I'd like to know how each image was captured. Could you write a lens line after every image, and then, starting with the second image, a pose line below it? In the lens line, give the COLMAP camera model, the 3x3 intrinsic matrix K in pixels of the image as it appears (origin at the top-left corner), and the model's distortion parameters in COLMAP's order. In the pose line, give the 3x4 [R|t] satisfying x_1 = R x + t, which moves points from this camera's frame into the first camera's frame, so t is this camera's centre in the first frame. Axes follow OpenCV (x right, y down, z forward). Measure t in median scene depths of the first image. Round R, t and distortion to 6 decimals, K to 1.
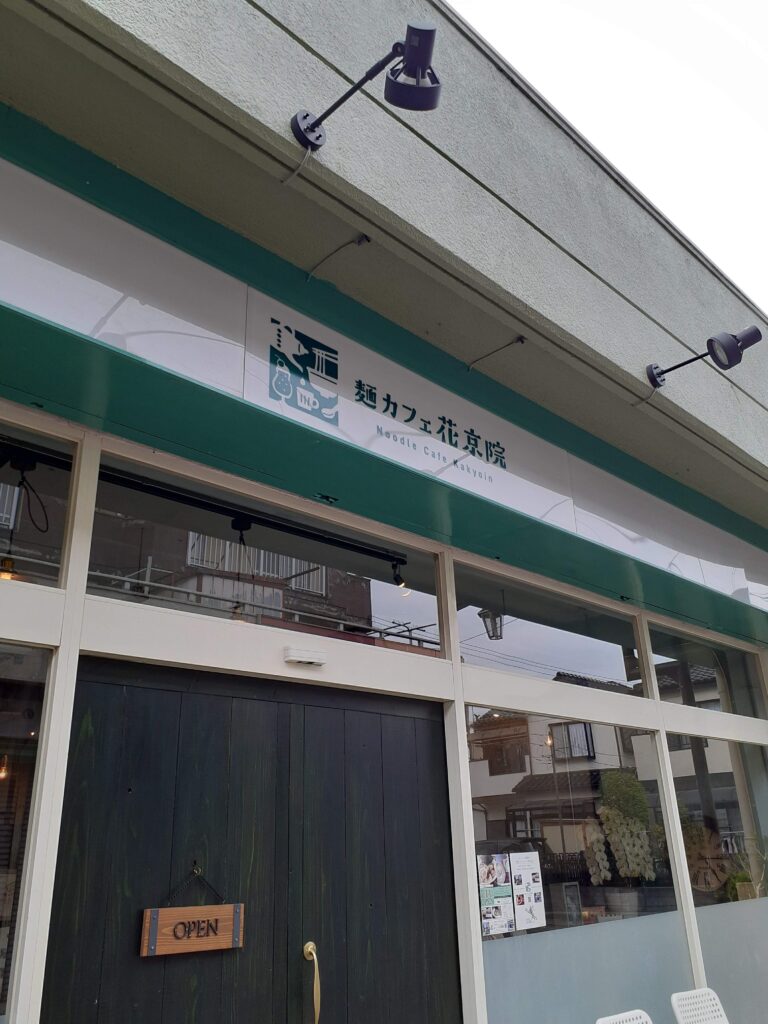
lens RADIAL K [[819.4, 0, 373.2], [0, 819.4, 508.2], [0, 0, 1]] dist [0.096844, -0.162336]
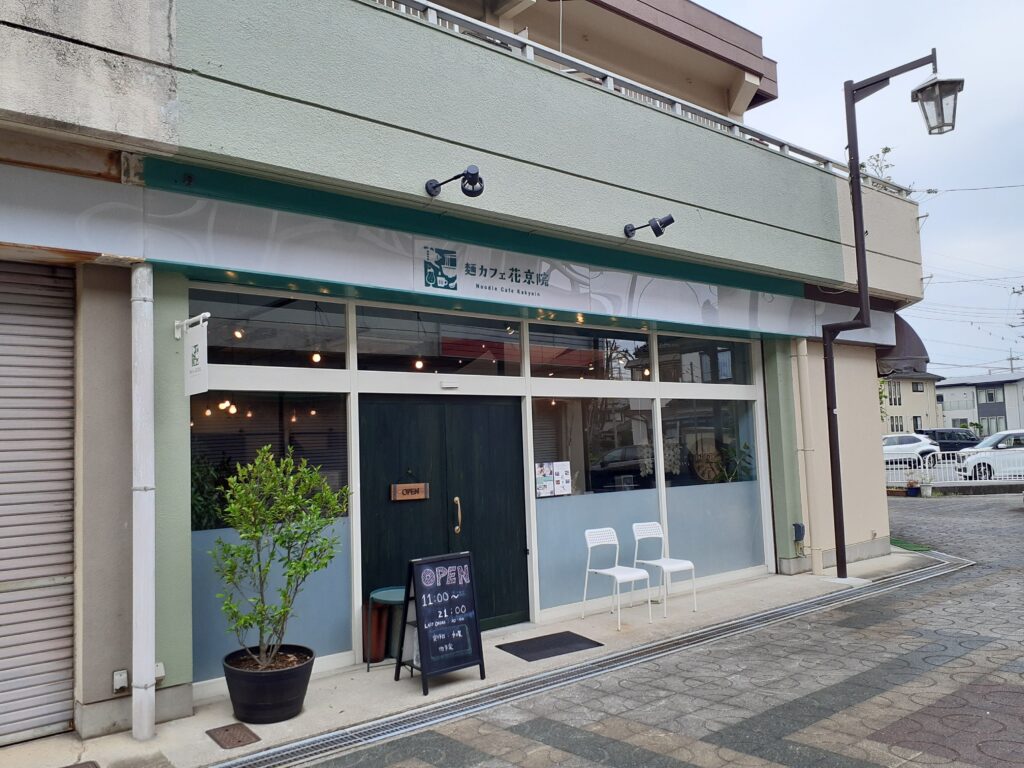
lens RADIAL K [[819.4, 0, 507.9], [0, 819.4, 395.3], [0, 0, 1]] dist [0.096844, -0.162336]
pose [[0.997204, -0.009083, -0.074176, 0.228465], [0.032418, 0.946907, 0.319869, -0.476243], [0.067332, -0.321379, 0.944554, -1.055494]]
